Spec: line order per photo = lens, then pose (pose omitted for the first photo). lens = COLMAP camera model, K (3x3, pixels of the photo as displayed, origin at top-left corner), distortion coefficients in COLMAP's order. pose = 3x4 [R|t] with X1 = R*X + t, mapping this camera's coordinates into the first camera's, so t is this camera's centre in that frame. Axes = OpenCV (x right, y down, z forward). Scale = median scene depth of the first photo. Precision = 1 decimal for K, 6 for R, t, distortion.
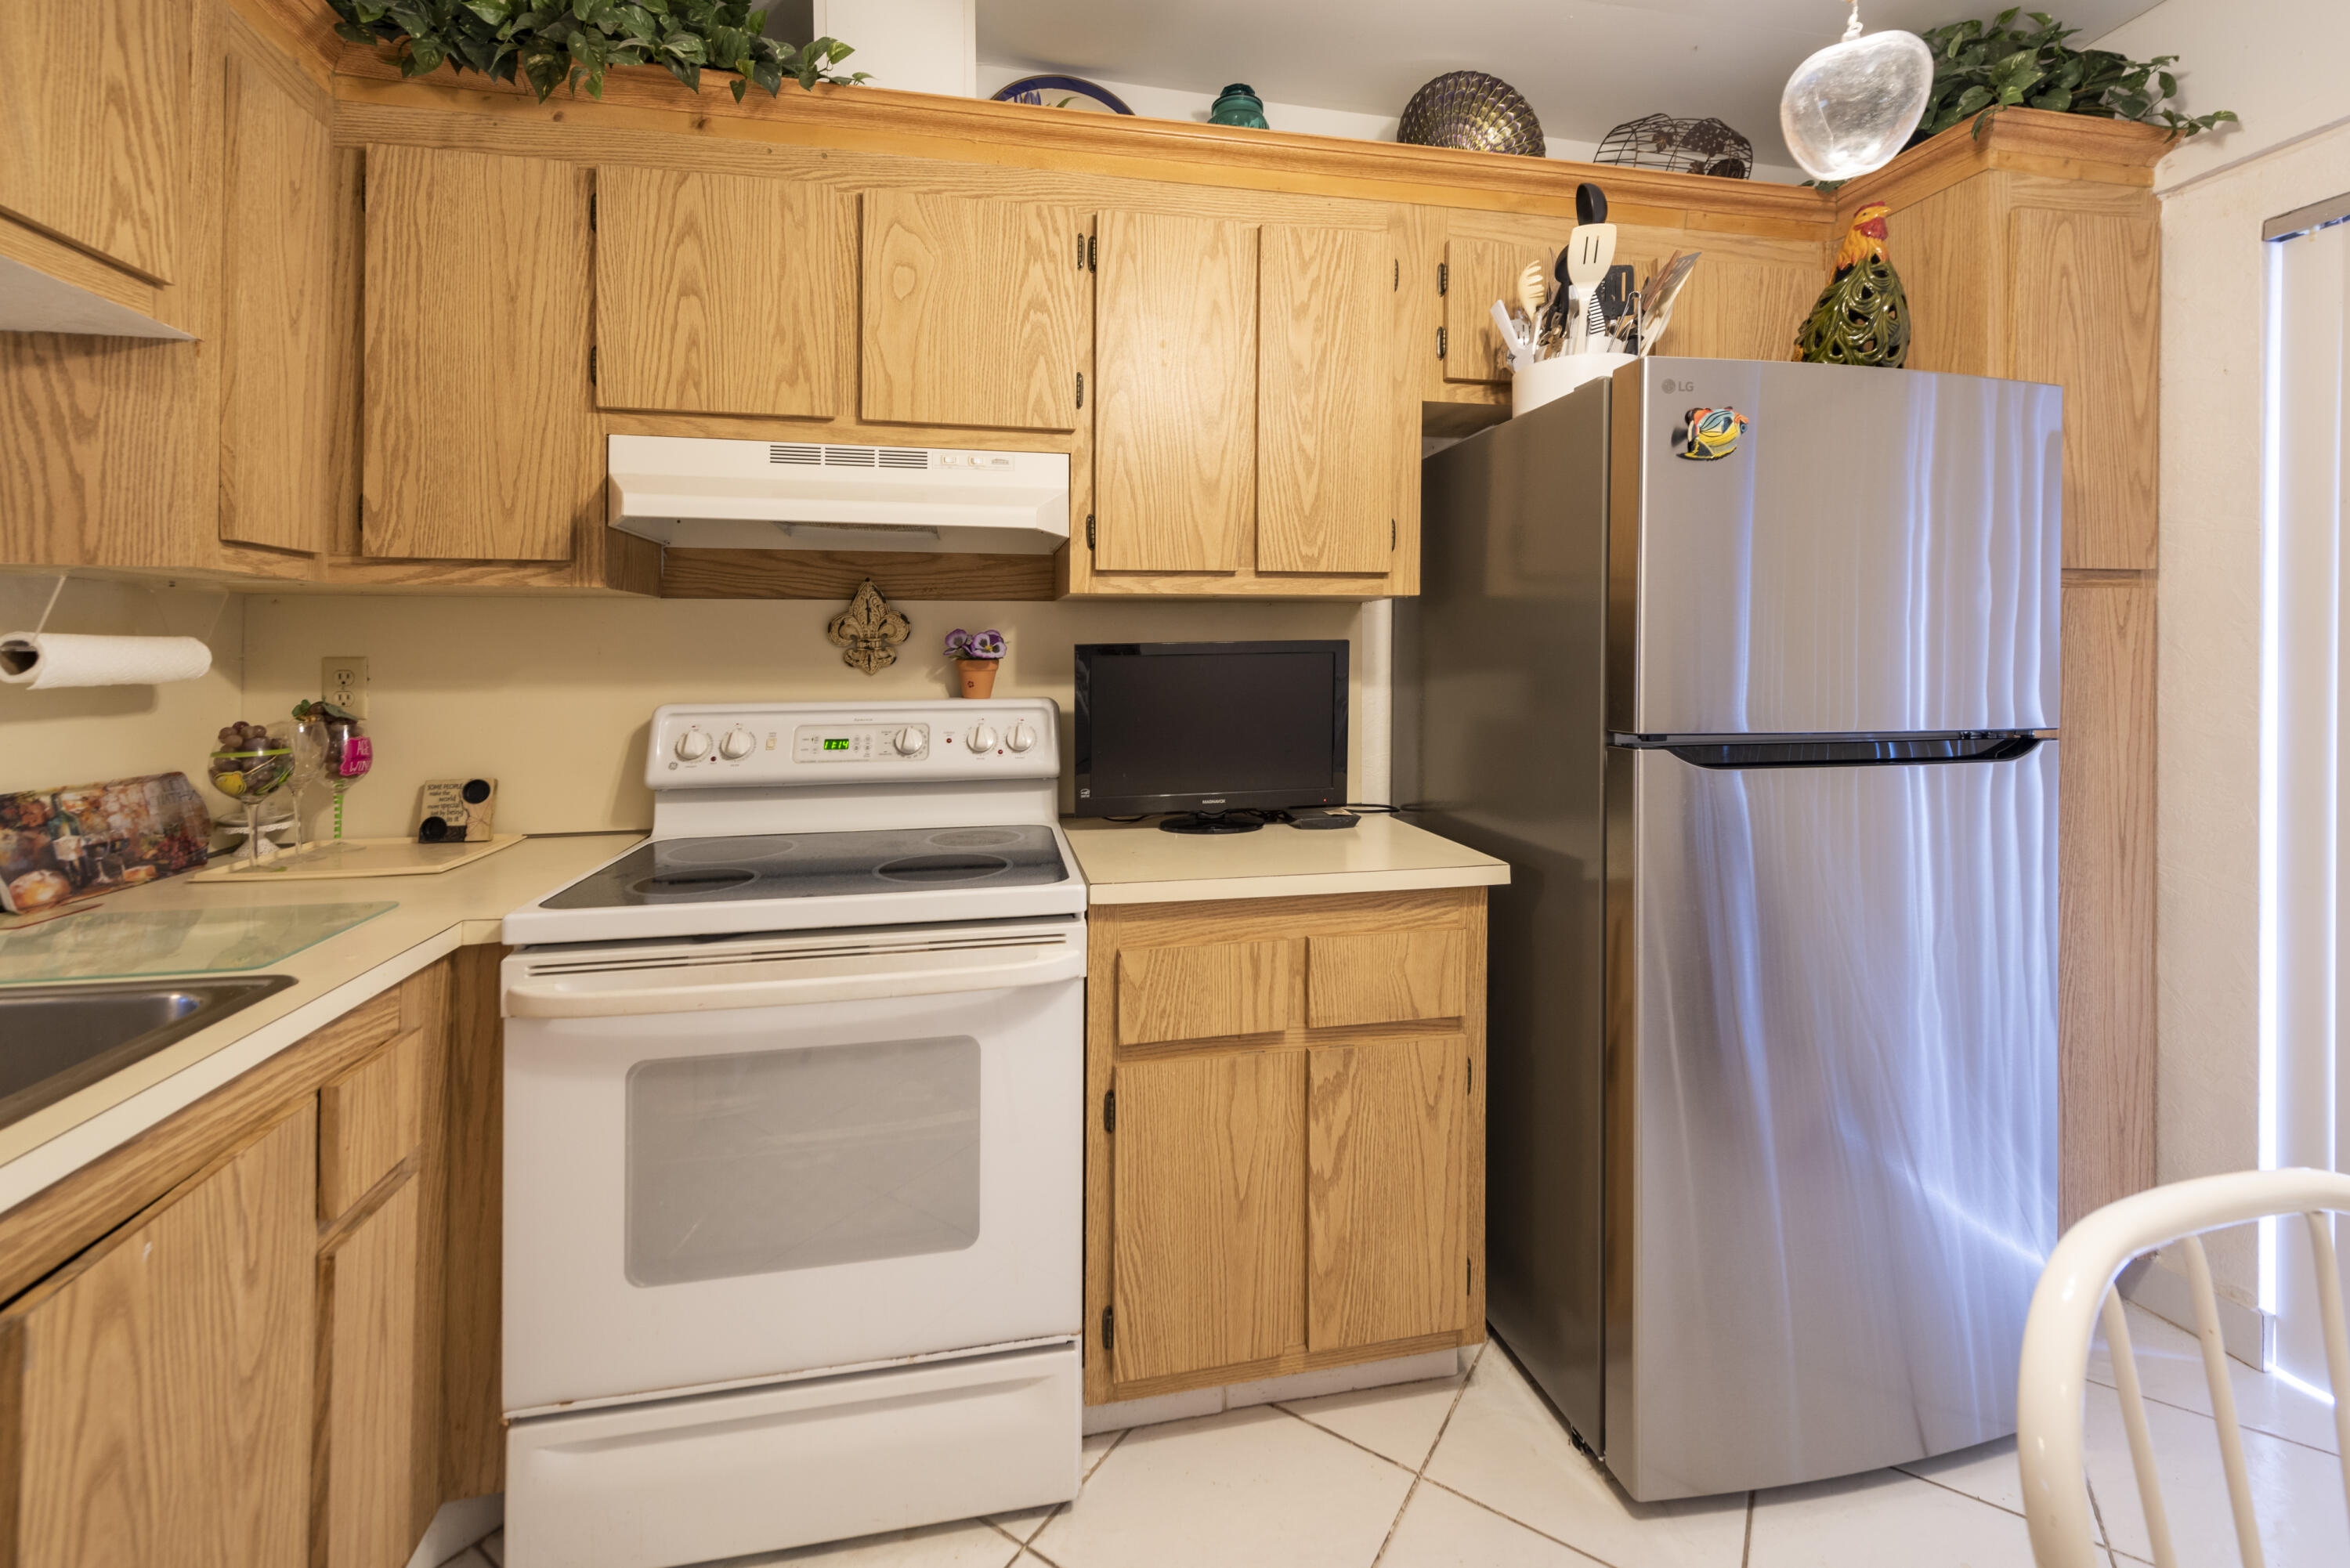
lens RADIAL K [[1005.1, 0, 1176.0], [0, 1005.1, 662.5], [0, 0, 1]] dist [0.007049, -0.000351]
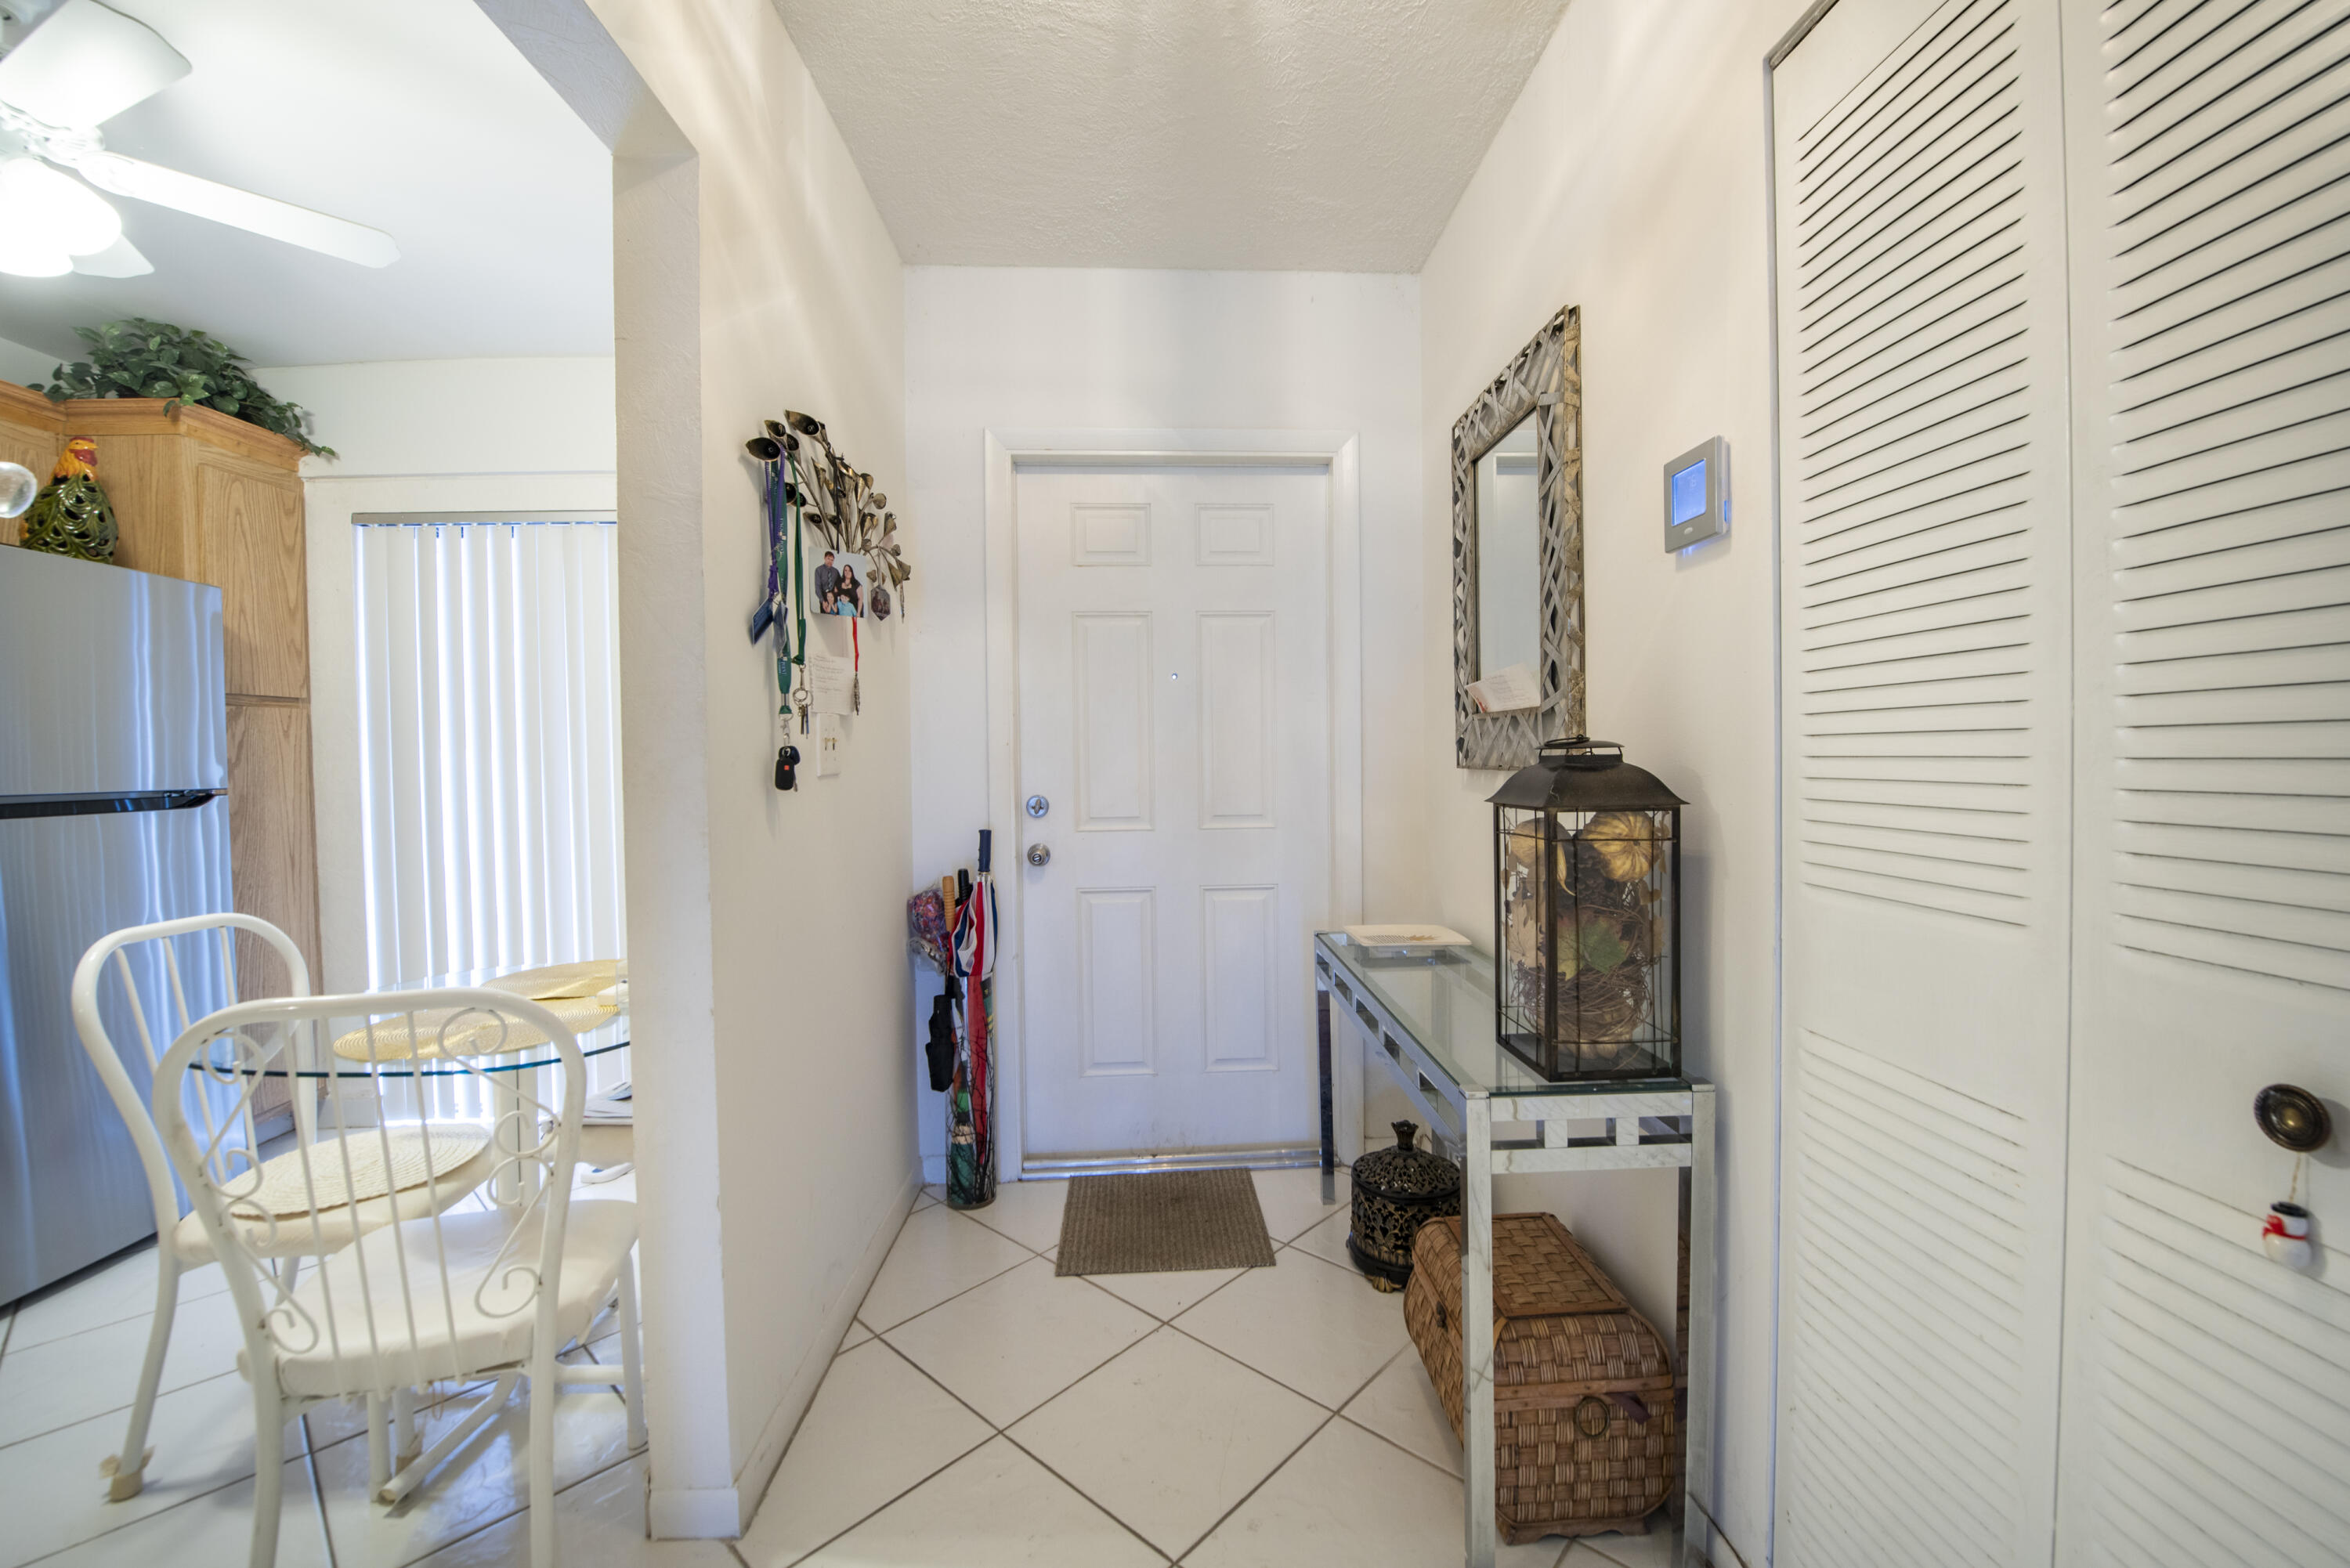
lens RADIAL K [[945.5, 0, 1175.0], [0, 945.5, 784.0], [0, 0, 1]] dist [-0.019226, 0.000039]
pose [[0.170322, -0.029993, 0.984932, -0.375248], [0.018972, 0.999451, 0.027155, 0.044252], [-0.985206, 0.014061, 0.170798, -0.794708]]
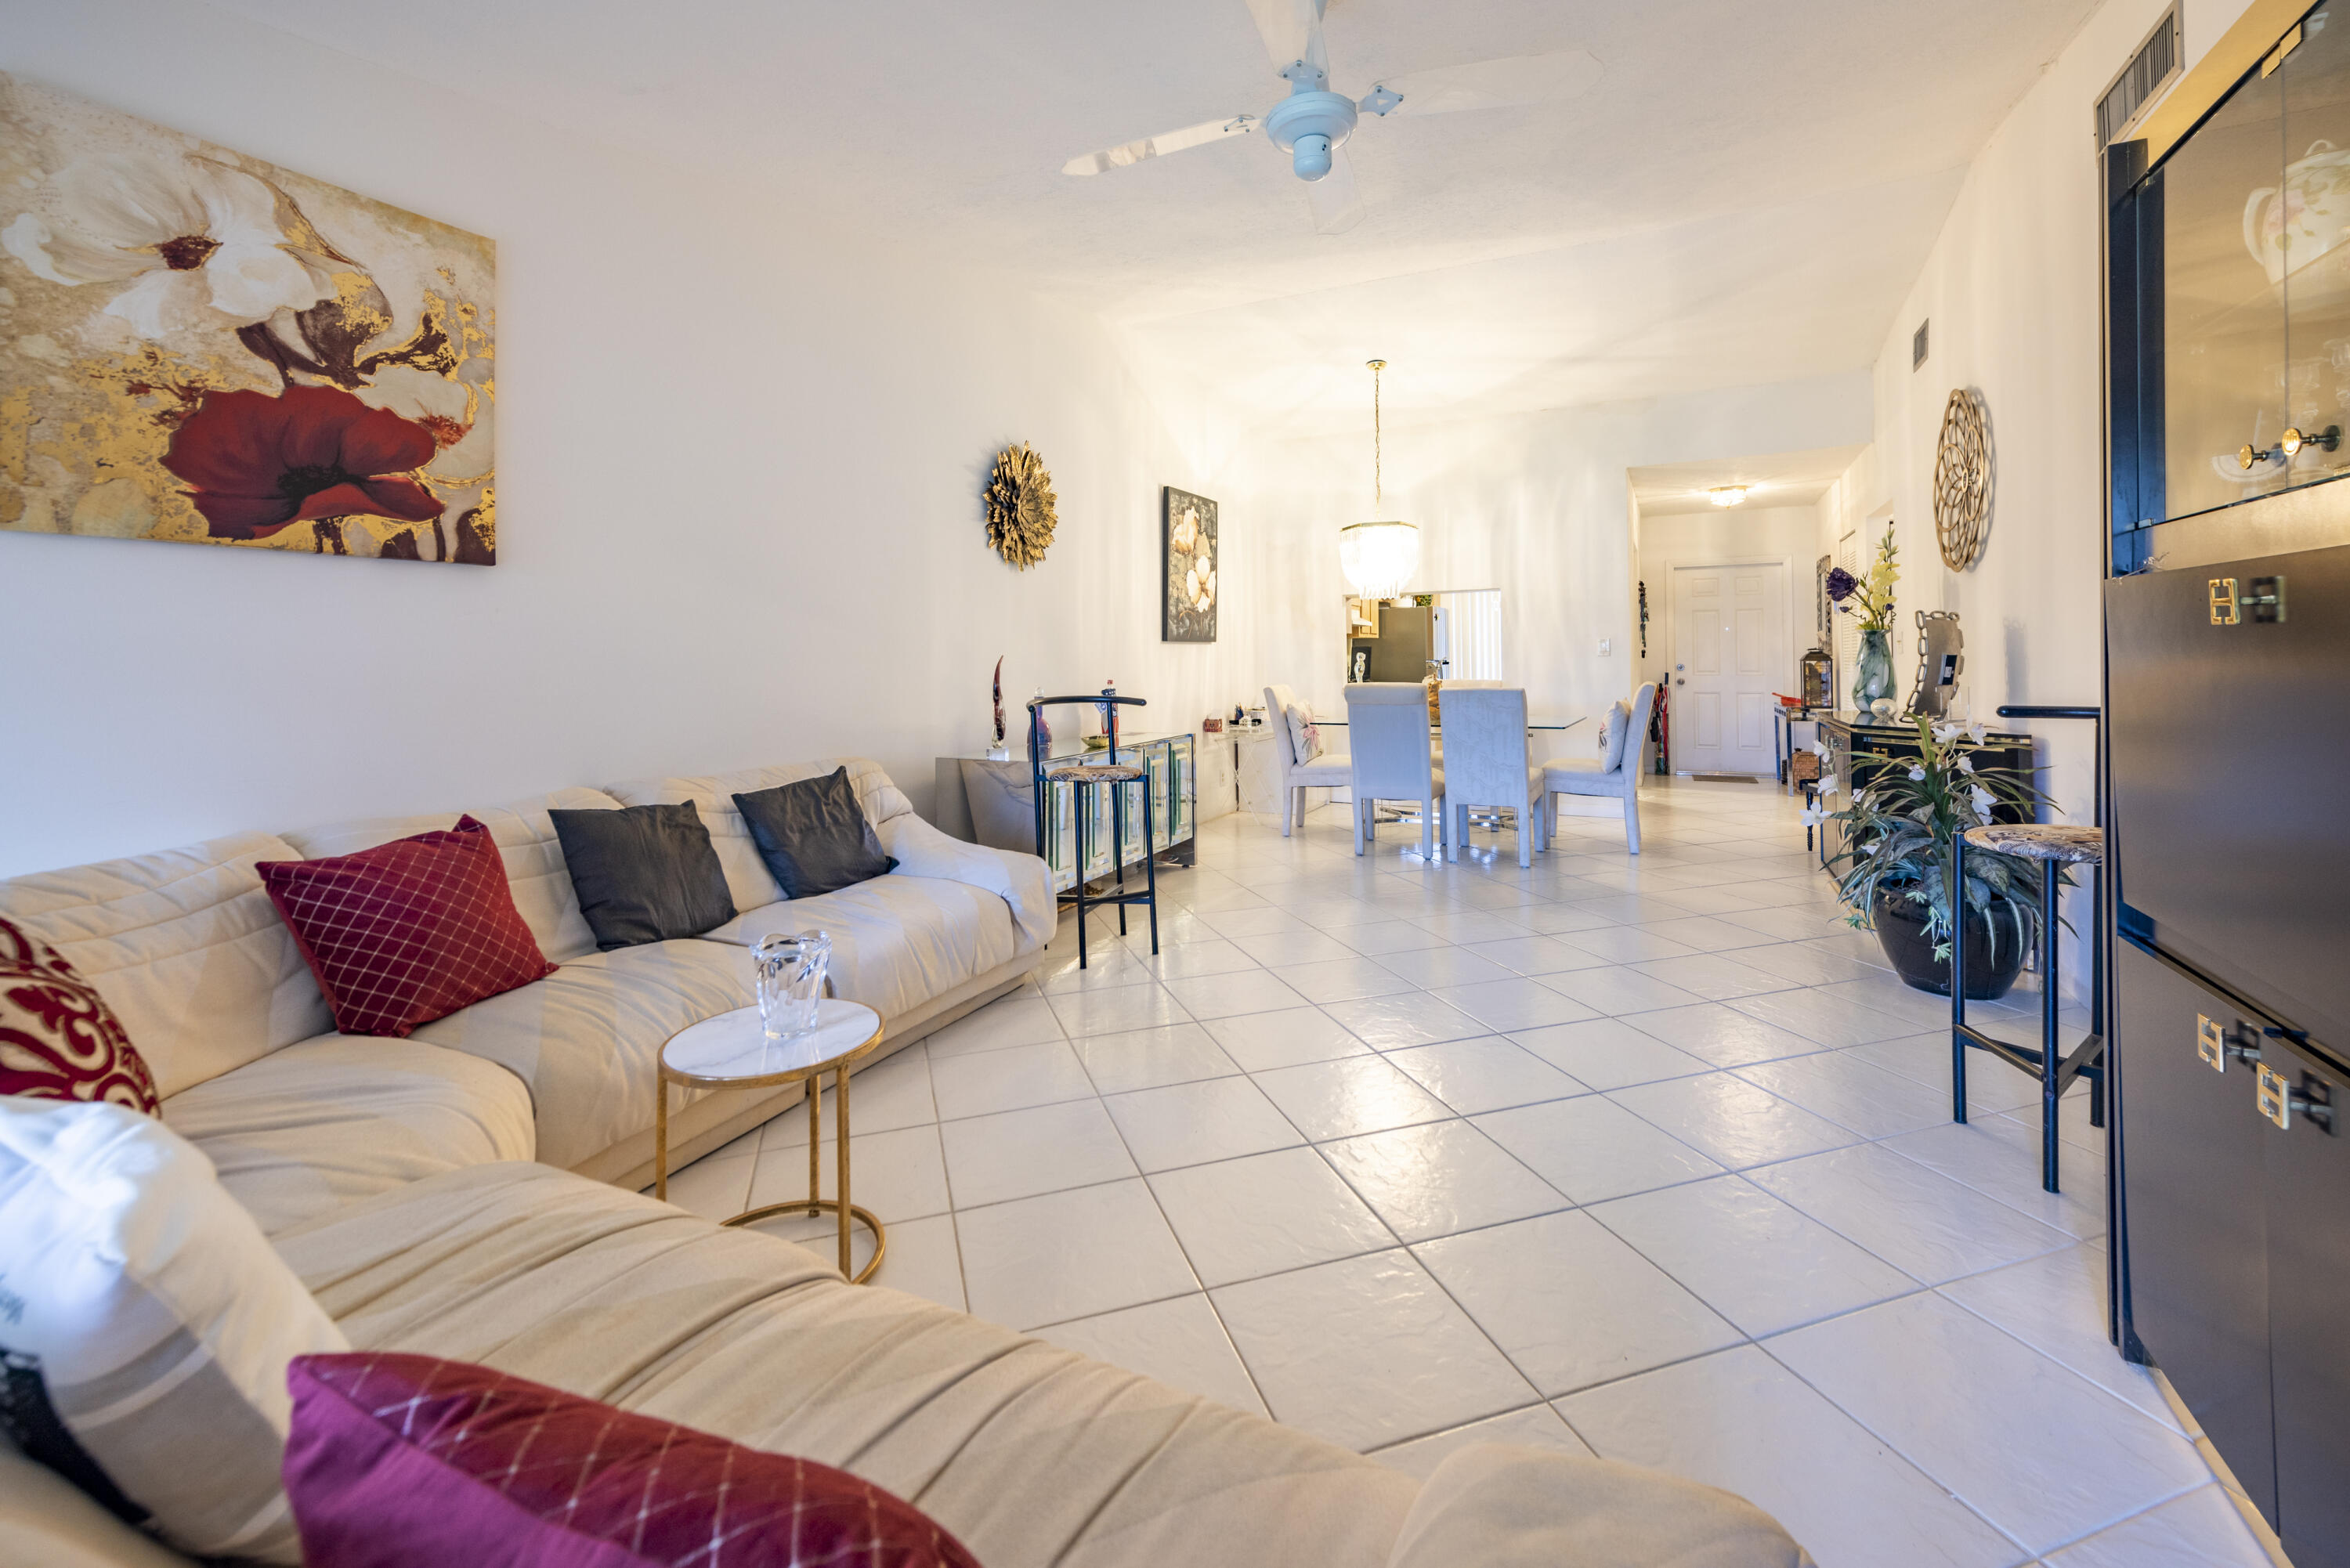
lens RADIAL K [[952.9, 0, 1160.1], [0, 952.9, 669.4], [0, 0, 1]] dist [-0.000538, -0.000470]
pose [[0.640344, -0.016687, 0.767907, -4.925391], [0.016522, 0.999832, 0.007949, 0.045660], [-0.767910, 0.007597, 0.640512, -1.493015]]
